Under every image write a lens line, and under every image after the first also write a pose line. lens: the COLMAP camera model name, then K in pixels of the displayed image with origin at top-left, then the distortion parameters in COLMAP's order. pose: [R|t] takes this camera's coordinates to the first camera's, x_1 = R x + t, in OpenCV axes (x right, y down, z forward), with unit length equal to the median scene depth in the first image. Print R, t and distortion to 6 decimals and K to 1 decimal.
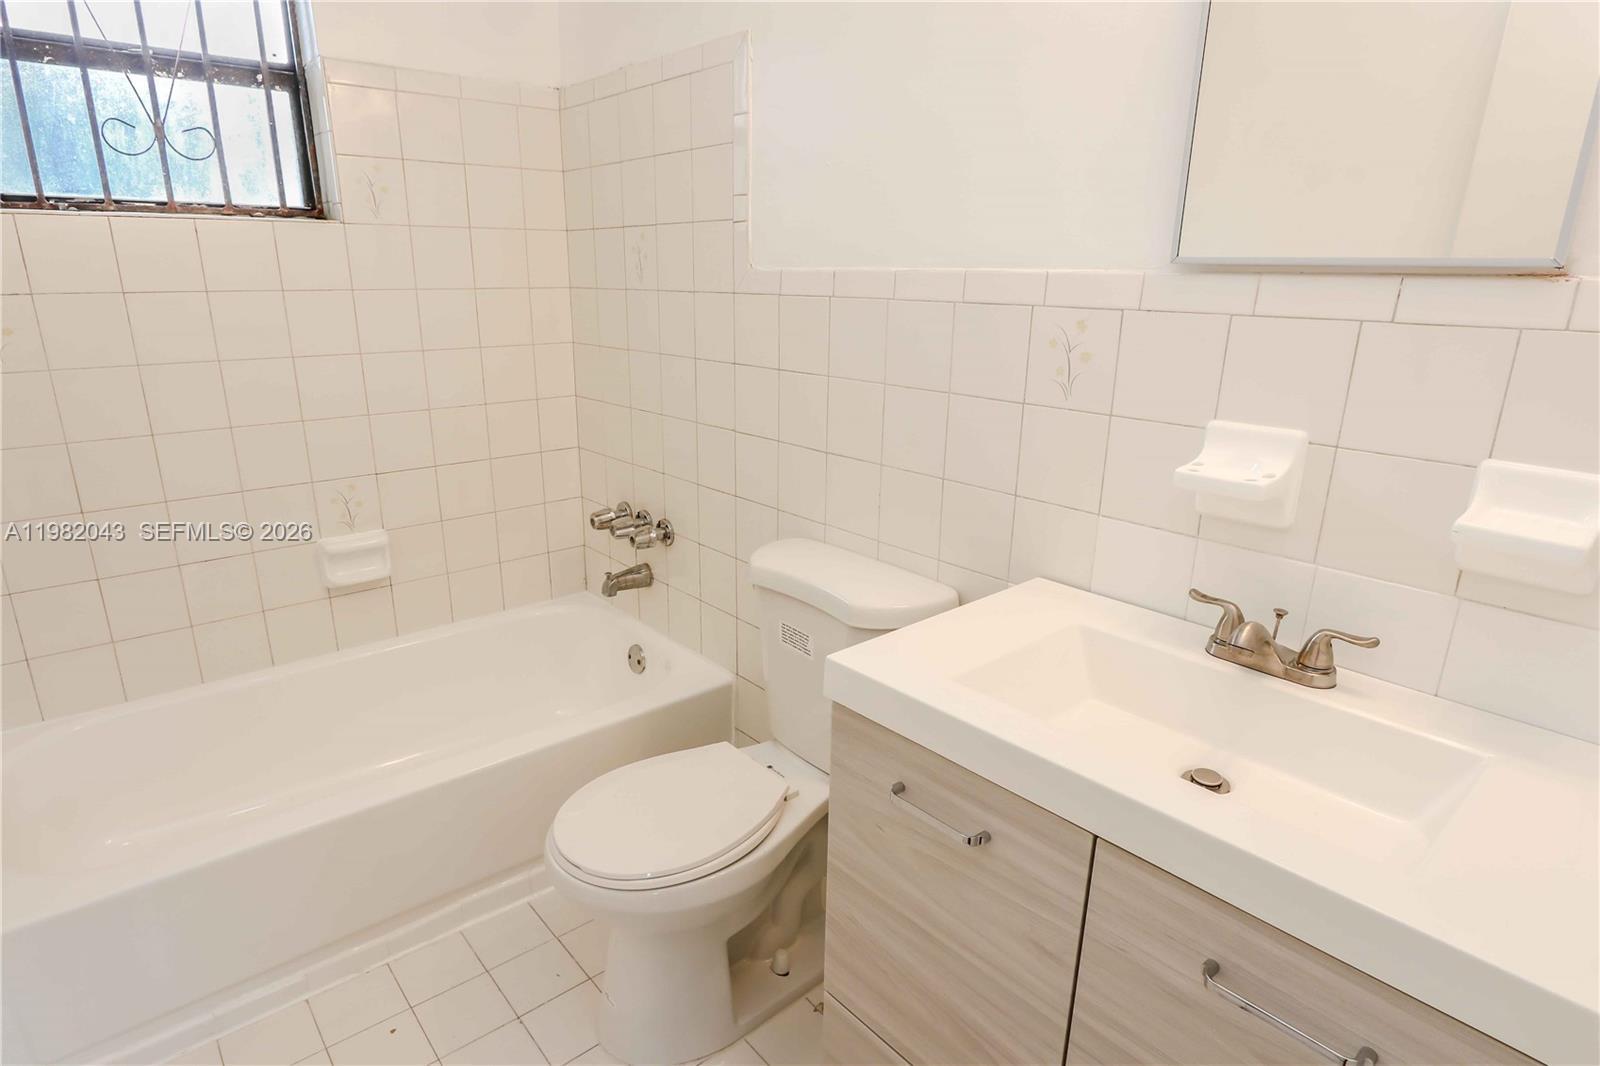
lens RADIAL K [[905.3, 0, 798.0], [0, 905.3, 581.7], [0, 0, 1]] dist [-0.016715, 0.004537]
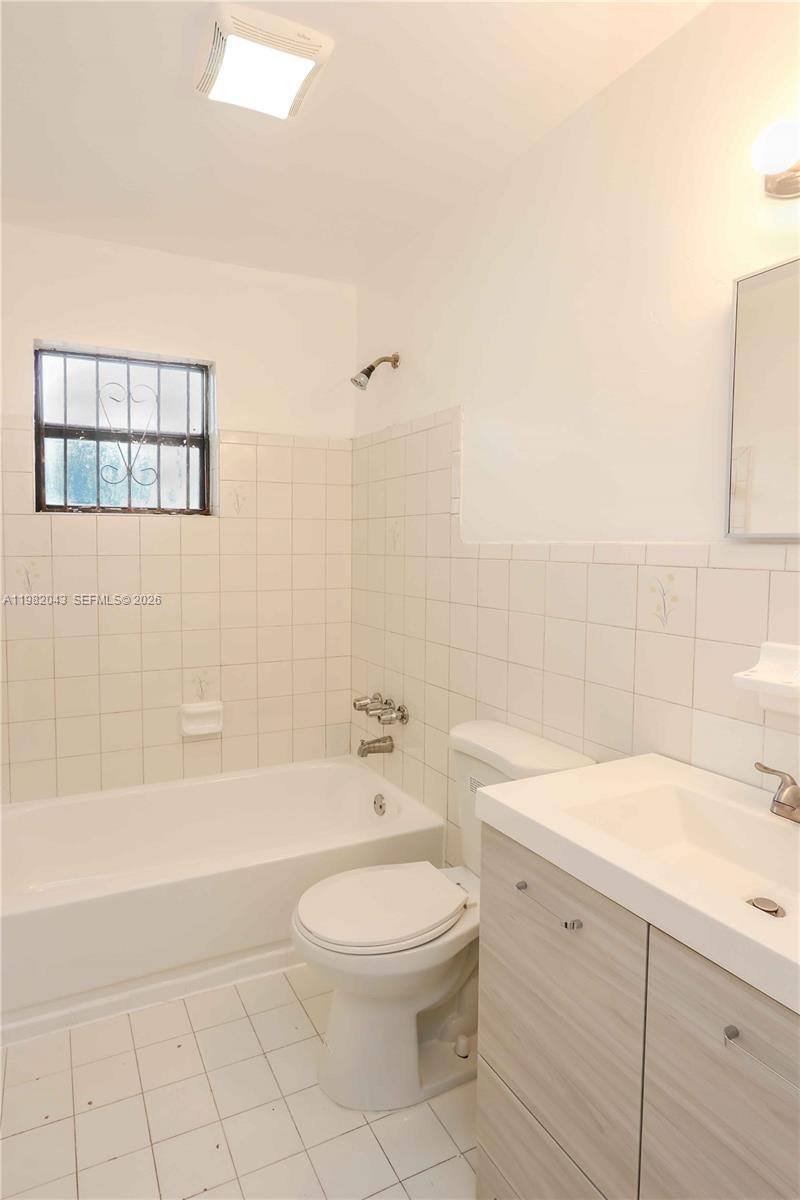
lens RADIAL K [[679.0, 0, 400.0], [0, 679.0, 600.0], [0, 0, 1]] dist [-0.016715, 0.004537]
pose [[0.979512, 0.012569, -0.200992, 0.098743], [-0.061738, 0.968734, -0.240296, 0.044467], [0.191687, 0.247782, 0.949663, -0.126992]]
